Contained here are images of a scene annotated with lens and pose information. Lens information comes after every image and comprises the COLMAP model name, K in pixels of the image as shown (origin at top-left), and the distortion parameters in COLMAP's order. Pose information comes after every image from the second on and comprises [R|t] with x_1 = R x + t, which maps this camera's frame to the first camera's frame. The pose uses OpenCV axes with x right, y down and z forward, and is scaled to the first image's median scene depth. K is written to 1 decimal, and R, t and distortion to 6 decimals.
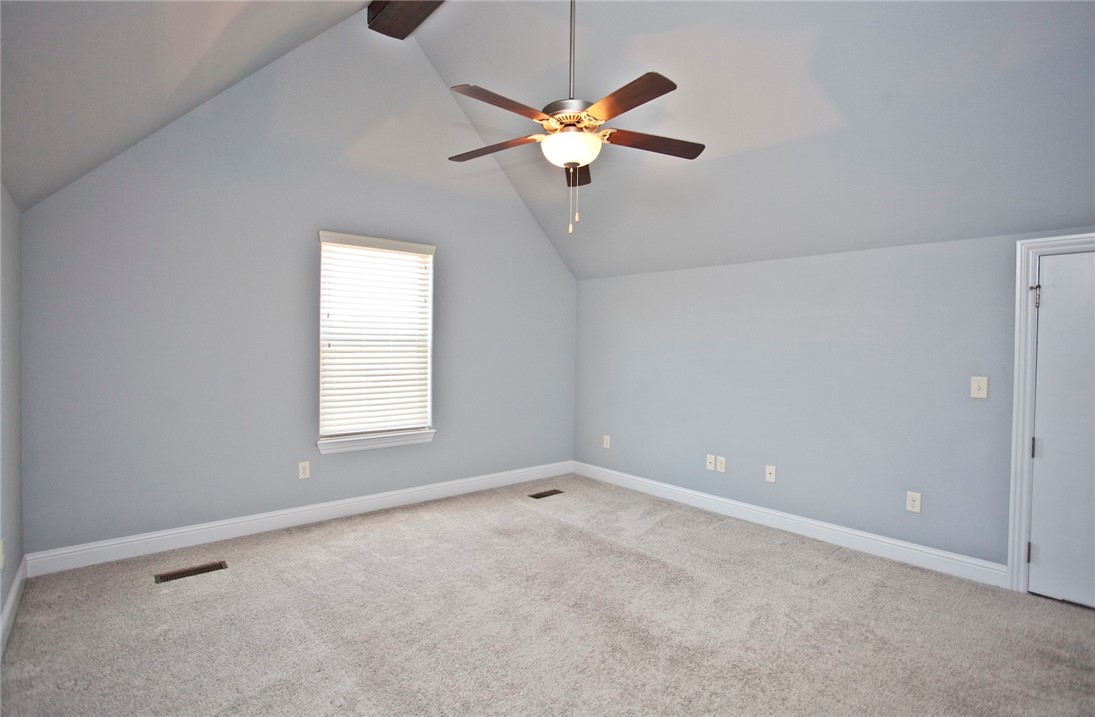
lens RADIAL K [[531.1, 0, 547.5], [0, 531.1, 358.5], [0, 0, 1]] dist [-0.026795, 0.000119]
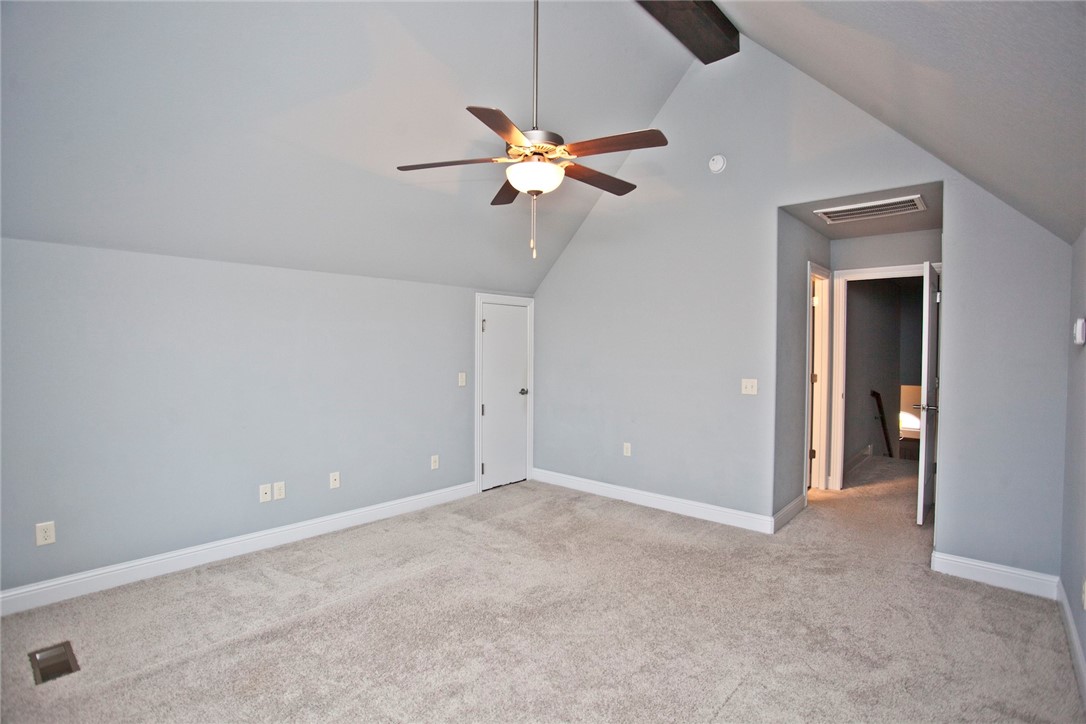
lens RADIAL K [[521.2, 0, 547.0], [0, 521.2, 361.6], [0, 0, 1]] dist [-0.077079, 0.031962]
pose [[-0.112228, -0.037273, 0.992983, -0.702275], [0.022233, 0.998952, 0.040010, -0.051336], [-0.993434, 0.026567, -0.111282, 0.791475]]
